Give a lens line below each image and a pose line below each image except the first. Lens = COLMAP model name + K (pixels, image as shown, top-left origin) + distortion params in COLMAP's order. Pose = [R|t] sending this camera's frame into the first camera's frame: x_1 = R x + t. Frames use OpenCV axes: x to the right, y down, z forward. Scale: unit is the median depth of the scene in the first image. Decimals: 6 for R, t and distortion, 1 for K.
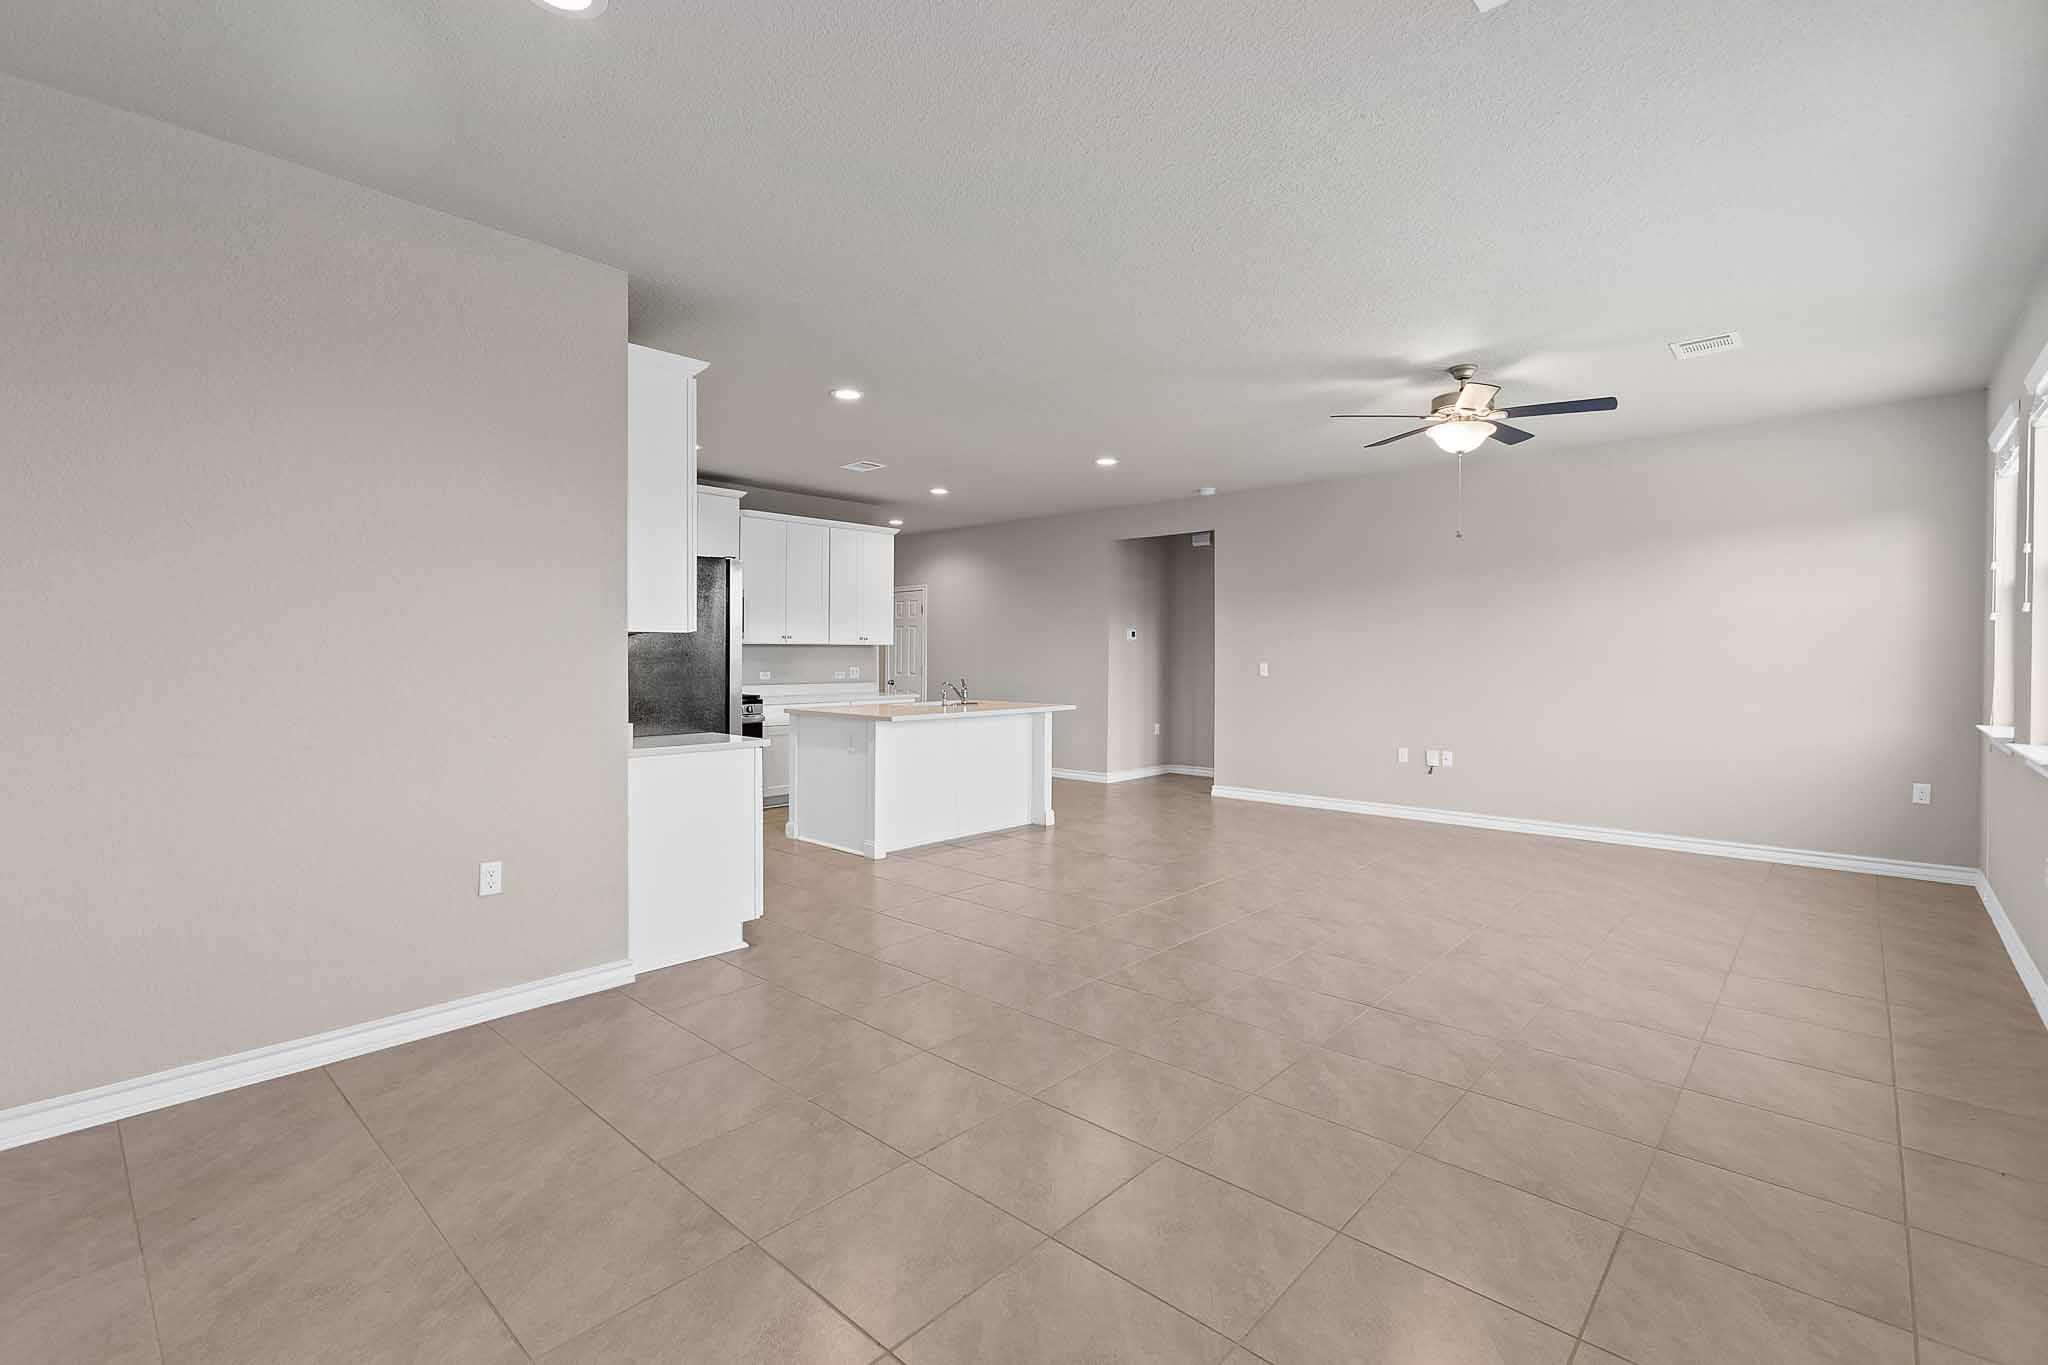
lens RADIAL K [[922.1, 0, 983.4], [0, 922.1, 666.8], [0, 0, 1]] dist [-0.016989, 0.008654]
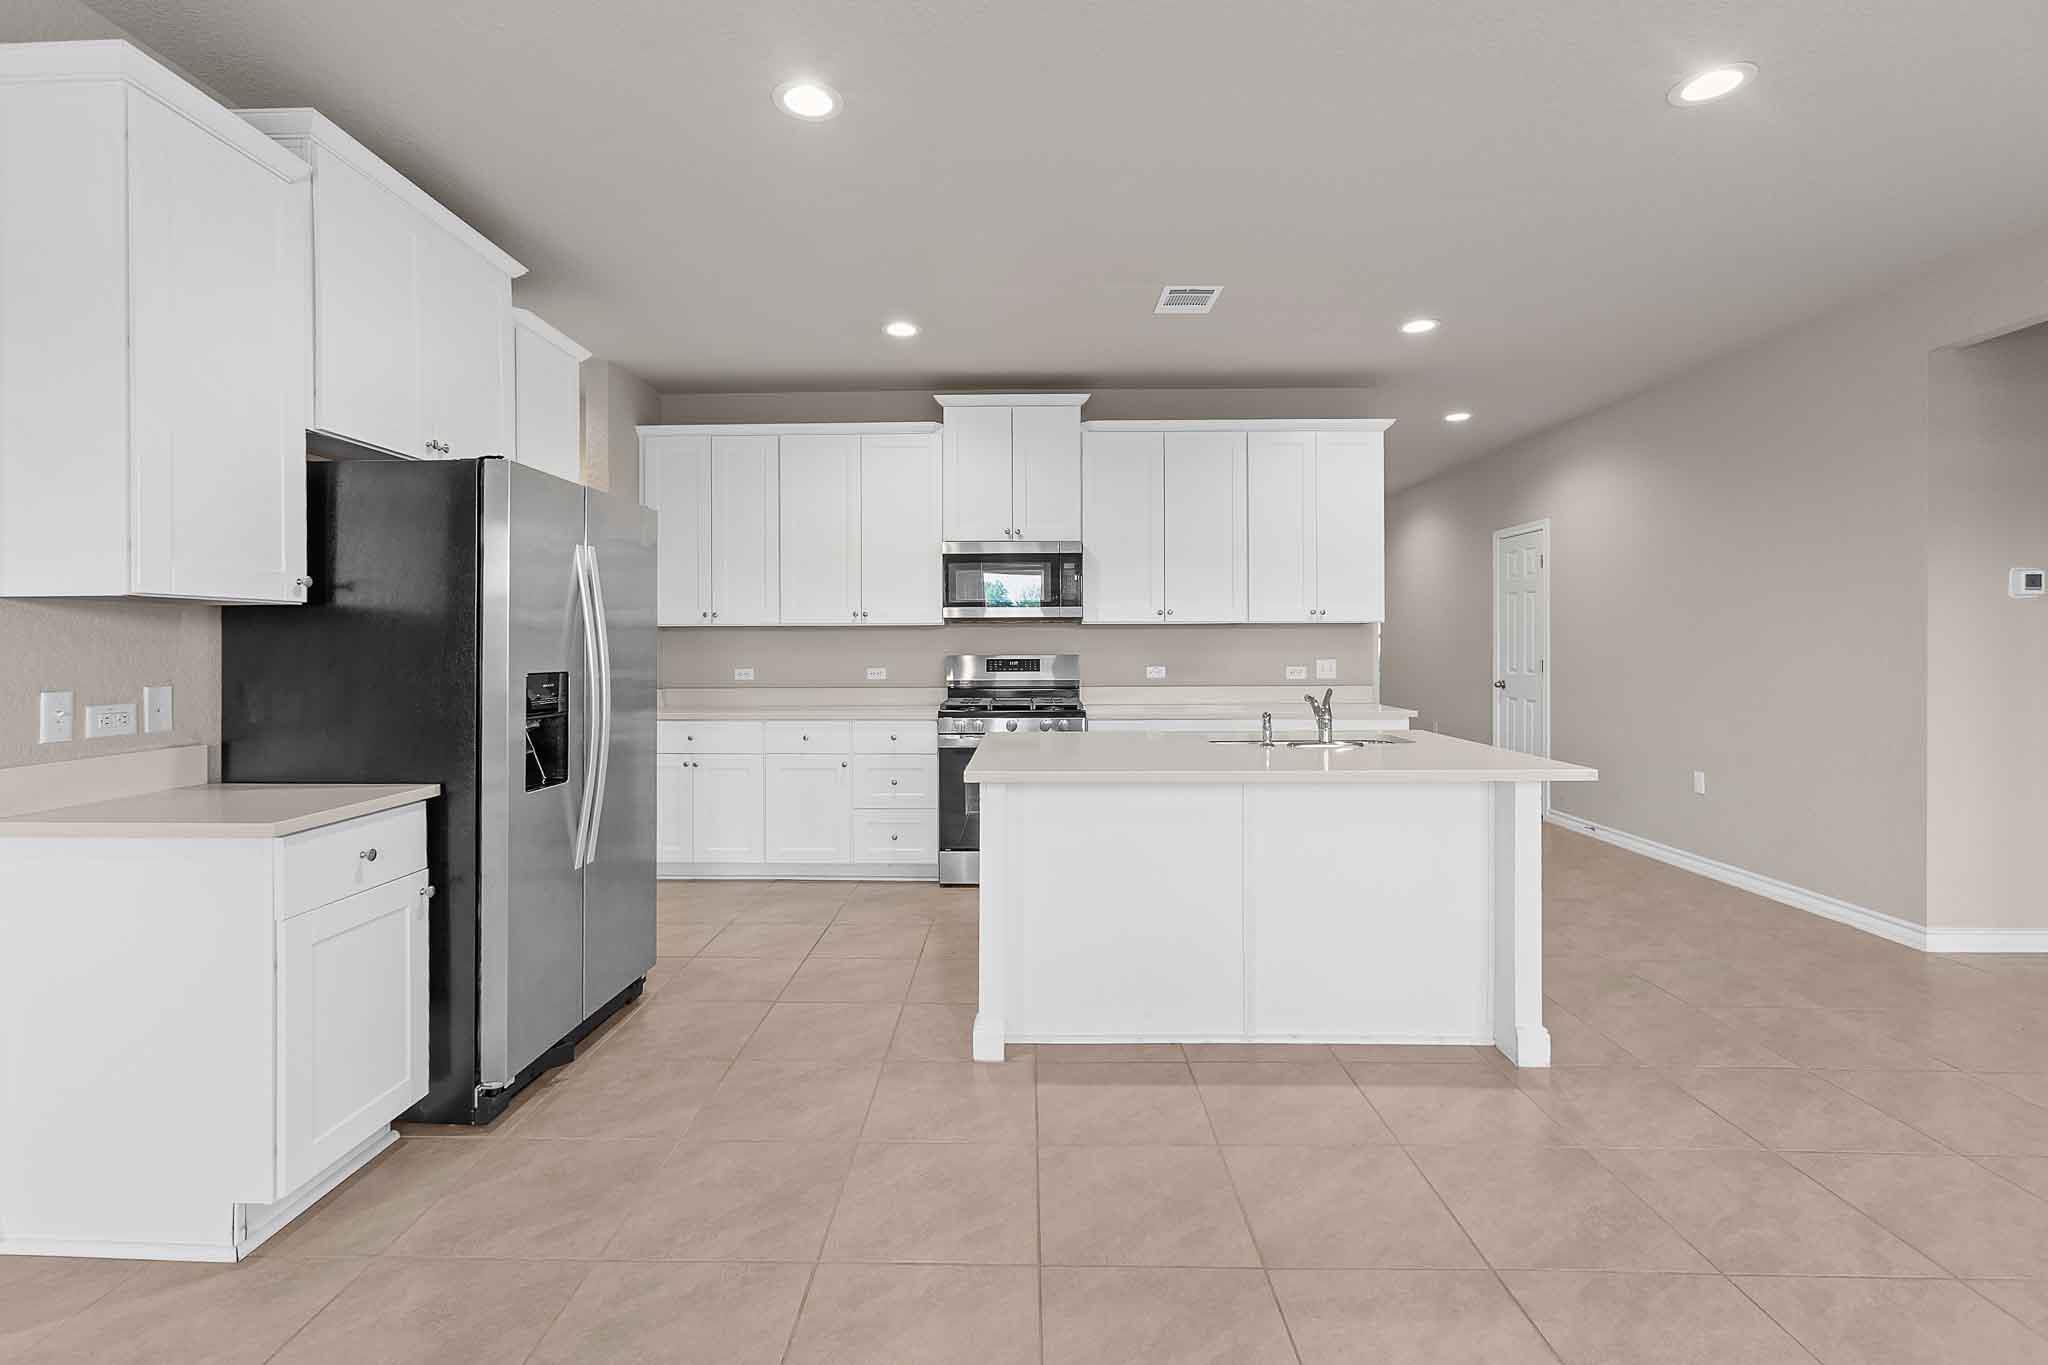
lens RADIAL K [[922.1, 0, 1000.7], [0, 922.1, 661.6], [0, 0, 1]] dist [-0.016989, 0.008654]
pose [[0.677234, 0.009857, -0.735702, 0.175019], [-0.003067, 0.999939, 0.010575, -0.004818], [0.735761, -0.004905, 0.677223, 0.472163]]
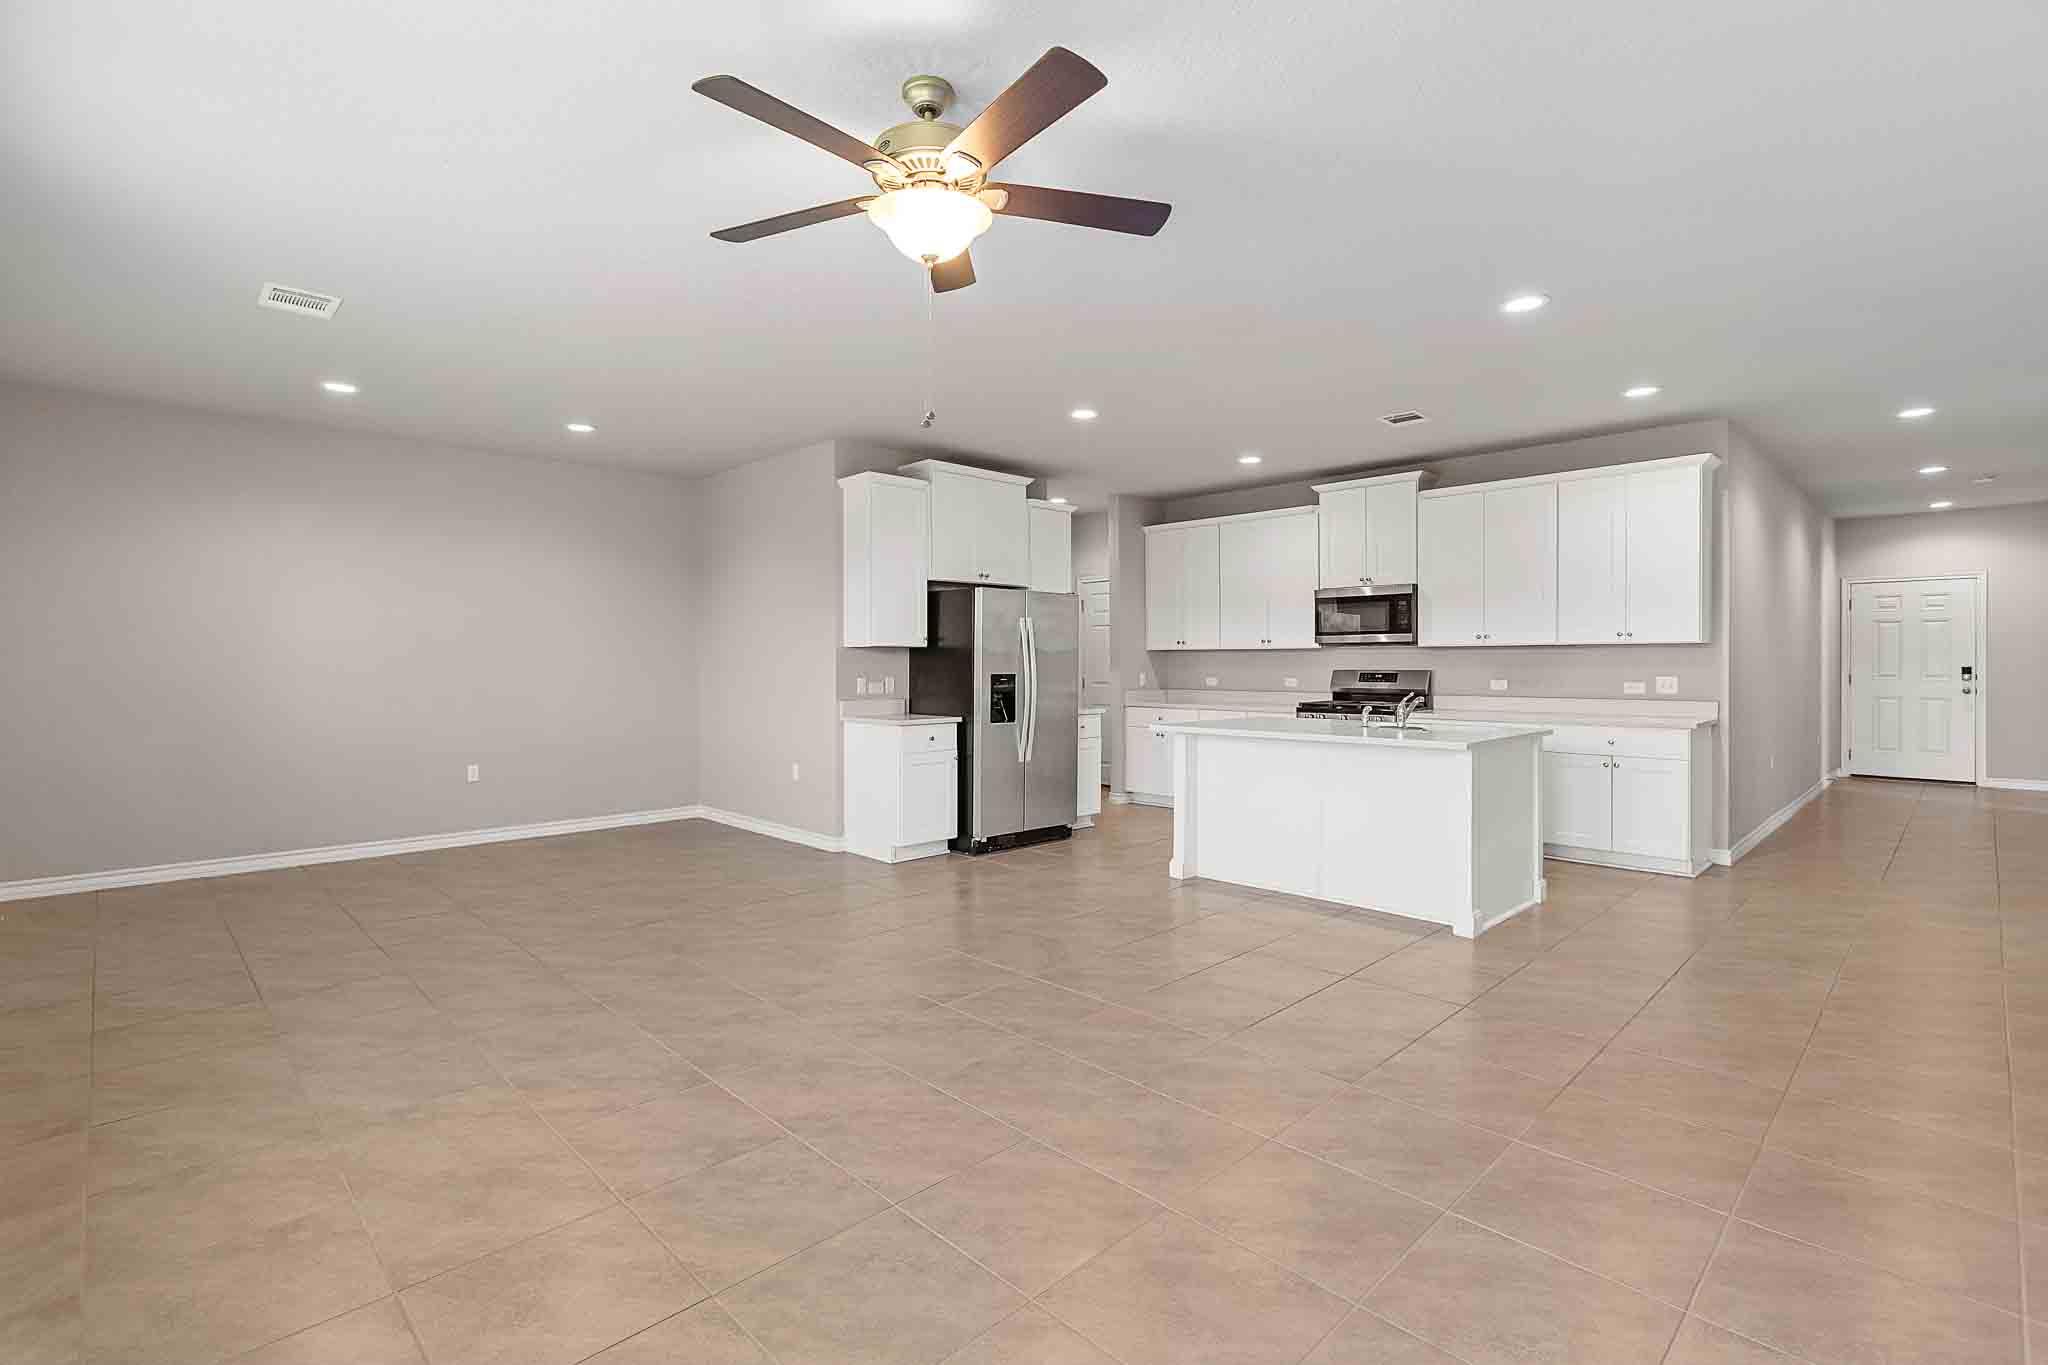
lens RADIAL K [[922.1, 0, 1010.0], [0, 922.1, 668.8], [0, 0, 1]] dist [-0.016989, 0.008654]
pose [[-0.027491, 0.006341, -0.999602, 0.578446], [-0.008687, 0.999941, 0.006582, -0.006184], [0.999584, 0.008864, -0.027435, 0.597198]]
